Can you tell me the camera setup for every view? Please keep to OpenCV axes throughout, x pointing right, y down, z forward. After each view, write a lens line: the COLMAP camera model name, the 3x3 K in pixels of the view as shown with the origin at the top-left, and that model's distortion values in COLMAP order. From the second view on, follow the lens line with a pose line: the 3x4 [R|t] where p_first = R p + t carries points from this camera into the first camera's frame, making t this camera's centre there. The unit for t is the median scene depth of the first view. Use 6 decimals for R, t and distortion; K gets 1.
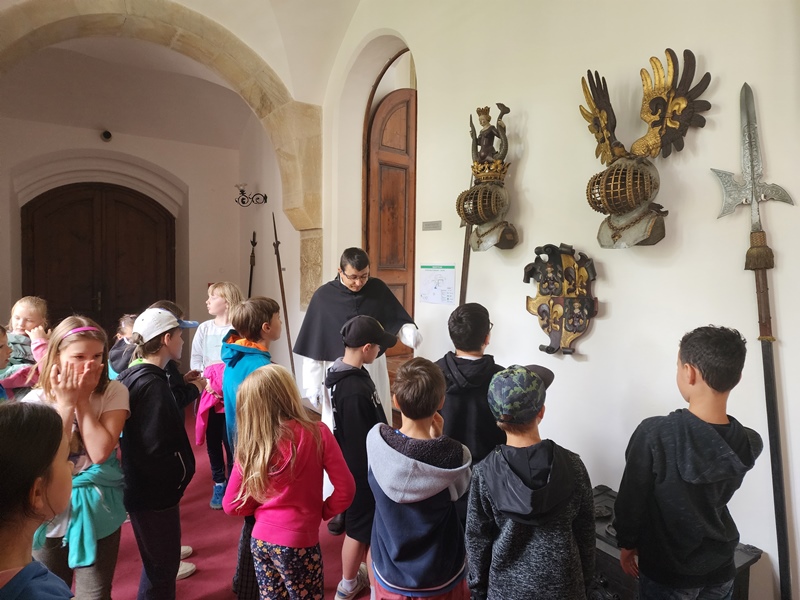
lens RADIAL K [[547.2, 0, 400.0], [0, 547.2, 300.0], [0, 0, 1]] dist [0.080421, -0.066442]
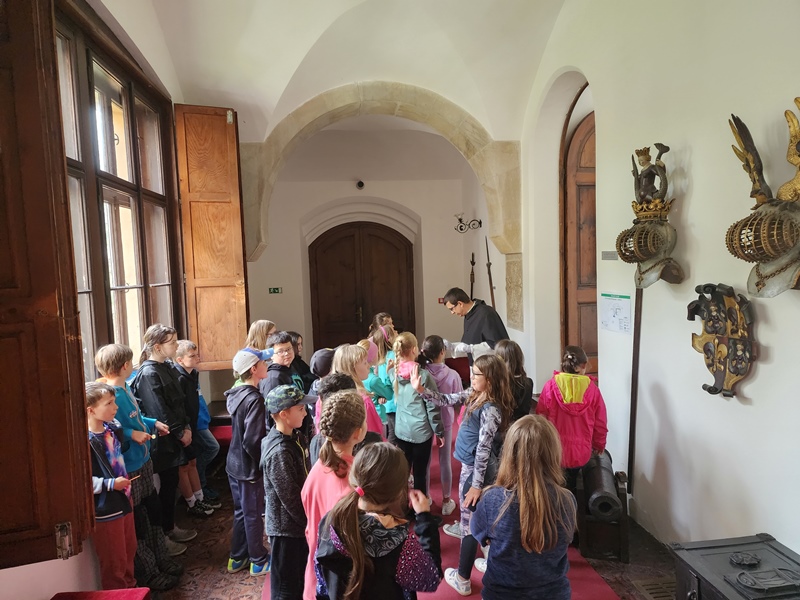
lens RADIAL K [[547.2, 0, 400.0], [0, 547.2, 300.0], [0, 0, 1]] dist [0.080421, -0.066442]
pose [[0.889212, -0.021647, -0.456983, 0.218492], [0.033510, 0.999279, 0.017871, -0.101030], [0.456267, -0.031204, 0.889296, -0.133632]]
